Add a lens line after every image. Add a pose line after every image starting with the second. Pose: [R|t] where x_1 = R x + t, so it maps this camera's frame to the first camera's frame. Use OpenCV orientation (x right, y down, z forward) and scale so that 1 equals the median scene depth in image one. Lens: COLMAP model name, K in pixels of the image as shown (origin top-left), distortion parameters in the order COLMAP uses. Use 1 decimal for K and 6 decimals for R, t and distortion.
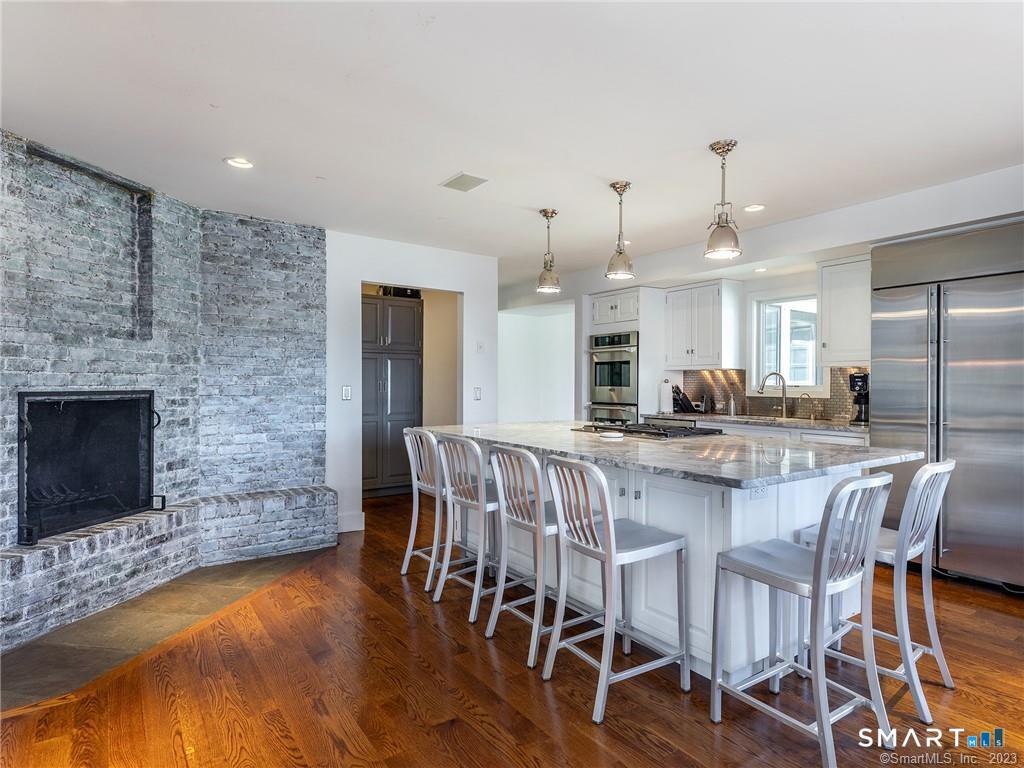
lens RADIAL K [[556.1, 0, 512.0], [0, 556.1, 384.0], [0, 0, 1]] dist [0.000198, 0.000055]
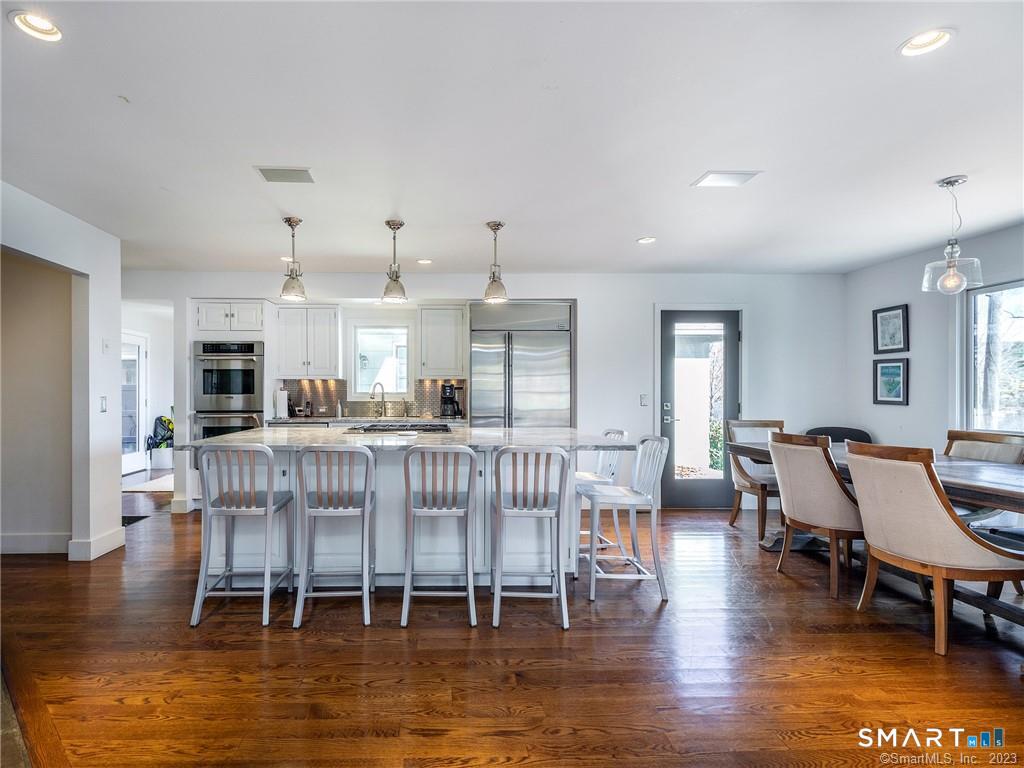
lens RADIAL K [[463.4, 0, 512.3], [0, 463.4, 394.2], [0, 0, 1]] dist [0.000937, 0.000306]
pose [[0.580592, -0.006381, 0.814170, -0.214987], [0.002555, 0.999979, 0.006016, 0.000855], [-0.814191, -0.001413, 0.580596, 0.102977]]
